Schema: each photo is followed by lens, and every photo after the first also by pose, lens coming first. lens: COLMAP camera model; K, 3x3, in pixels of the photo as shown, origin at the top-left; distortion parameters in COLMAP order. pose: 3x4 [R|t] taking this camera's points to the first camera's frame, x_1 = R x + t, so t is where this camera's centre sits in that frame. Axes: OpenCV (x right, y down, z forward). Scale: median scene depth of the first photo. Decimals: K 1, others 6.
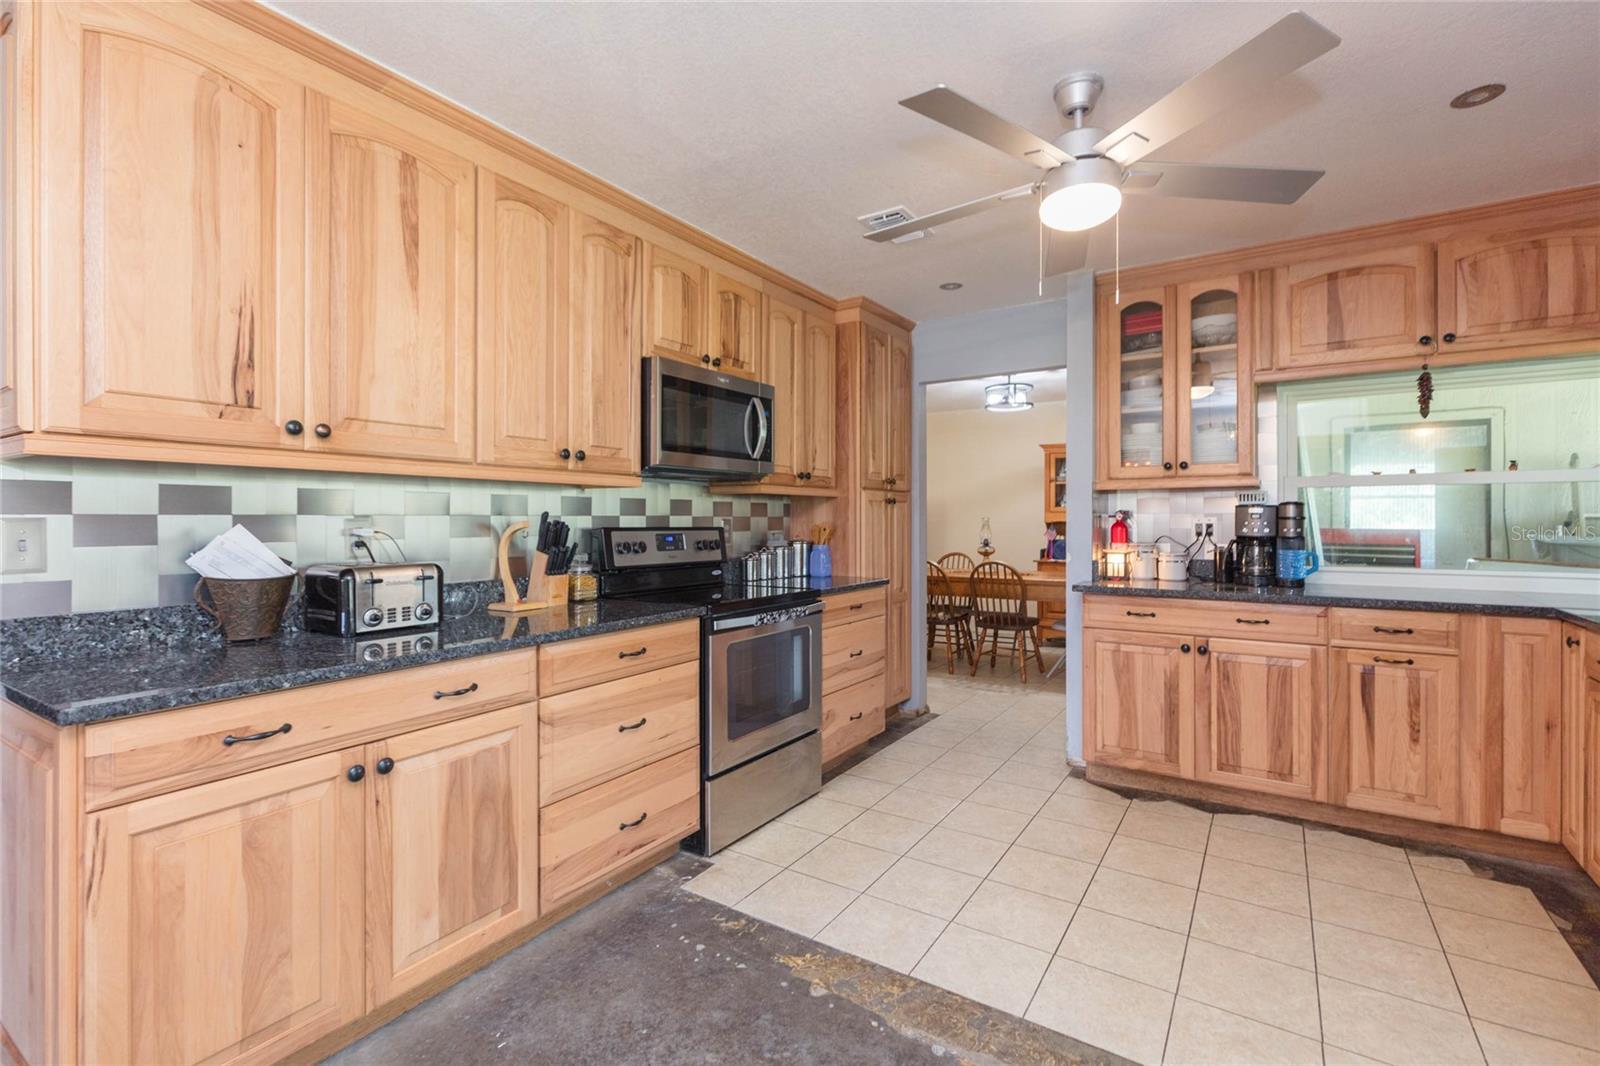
lens RADIAL K [[713.1, 0, 801.1], [0, 713.1, 515.8], [0, 0, 1]] dist [0.002633, -0.000307]
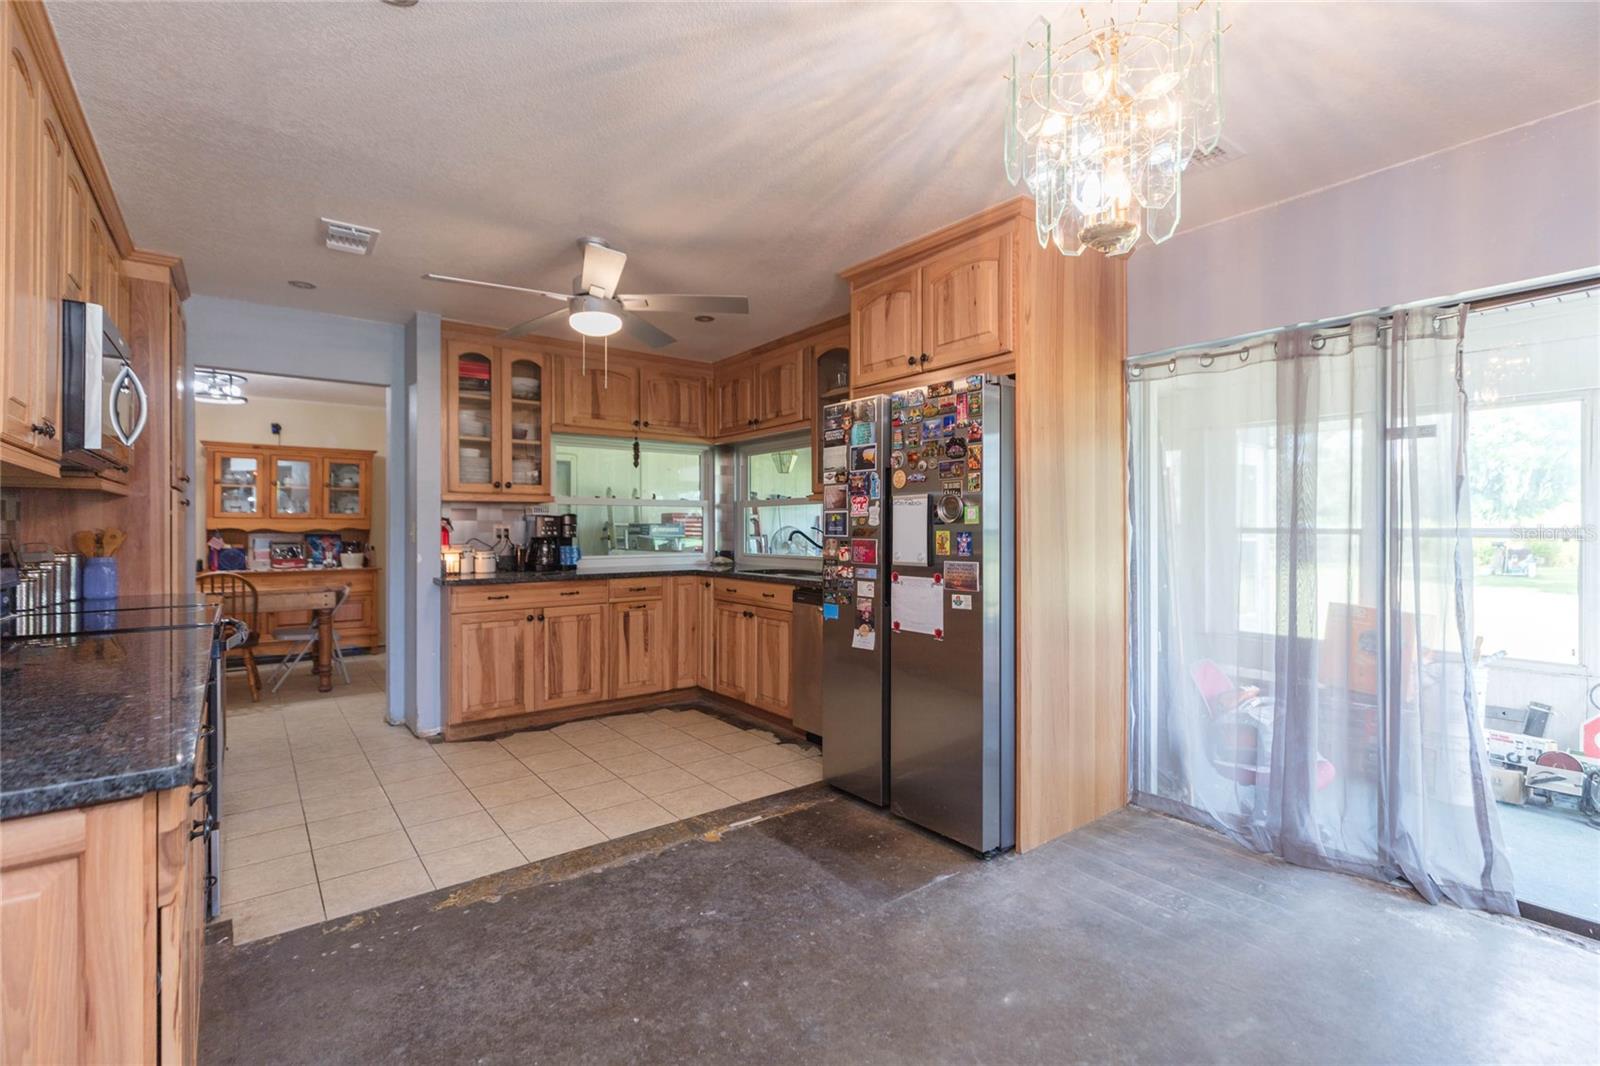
lens RADIAL K [[713.1, 0, 801.1], [0, 713.1, 515.8], [0, 0, 1]] dist [0.002633, -0.000307]
pose [[0.325273, 0.016231, 0.945481, -0.668287], [-0.005467, 0.999868, -0.015283, 0.005483], [-0.945604, -0.000198, 0.325319, 0.055533]]
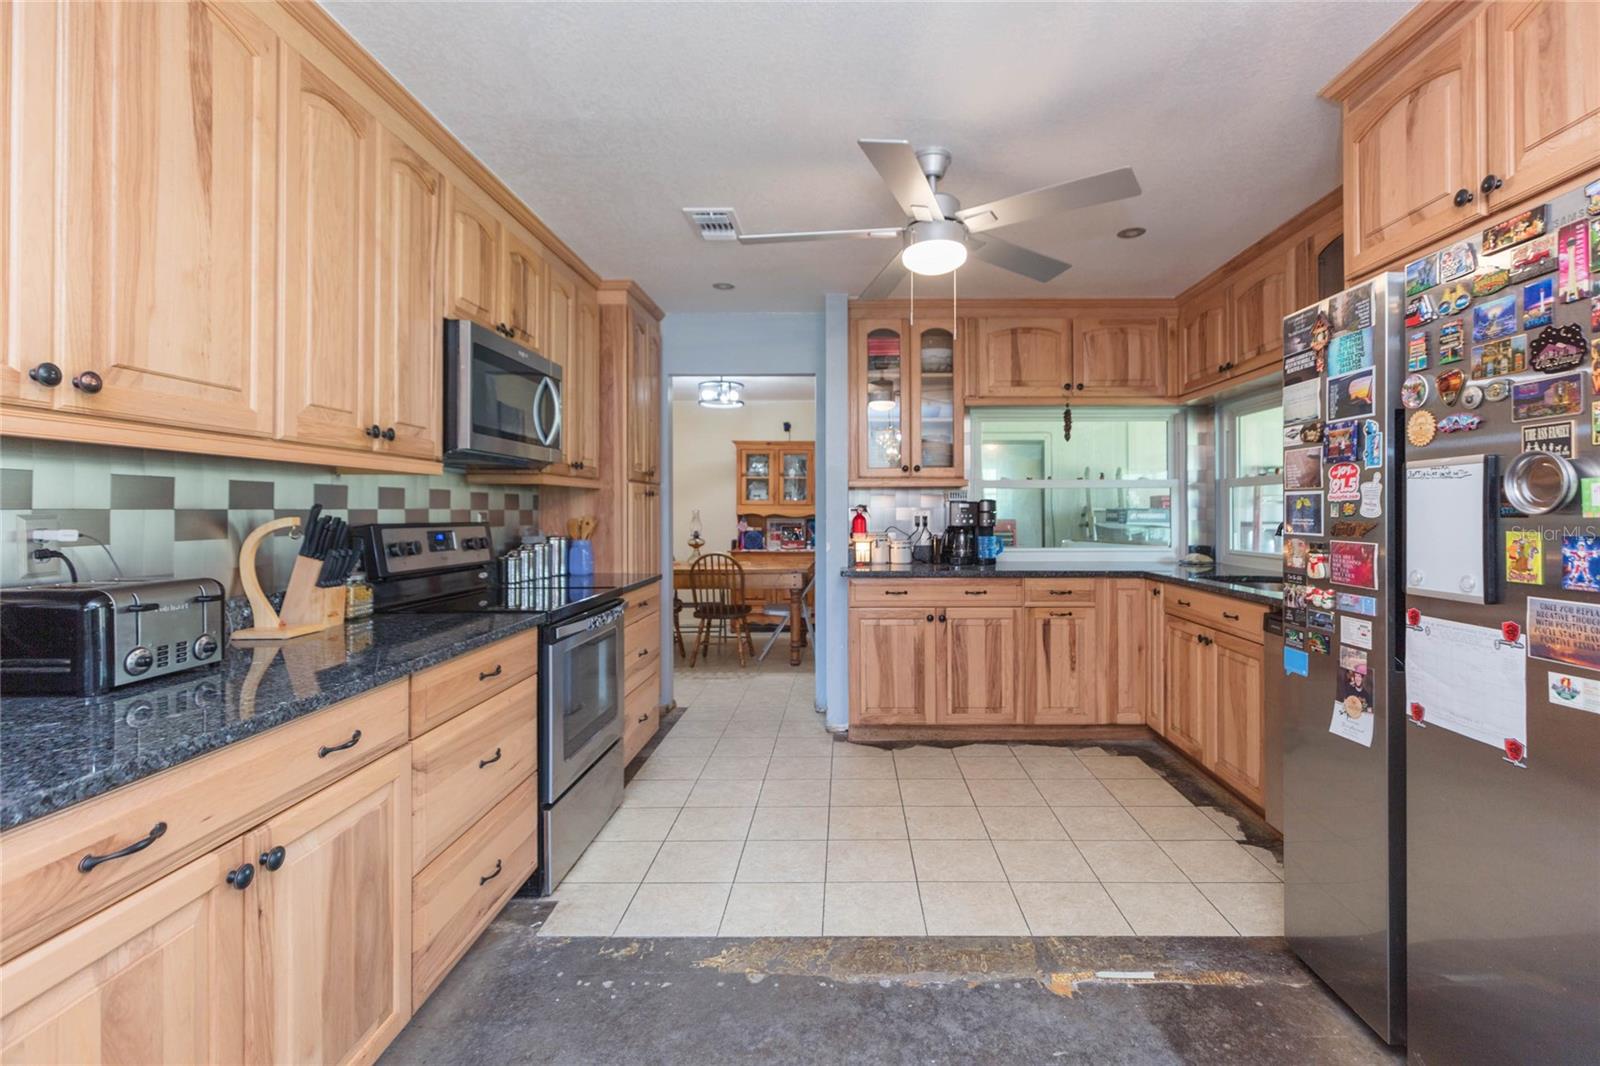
lens RADIAL K [[726.7, 0, 845.4], [0, 726.7, 500.6], [0, 0, 1]] dist [0.003735, -0.000675]
pose [[0.836160, 0.008098, 0.548426, -0.297927], [-0.003236, 0.999946, -0.009830, -0.003675], [-0.548476, 0.006445, 0.836142, 0.038291]]
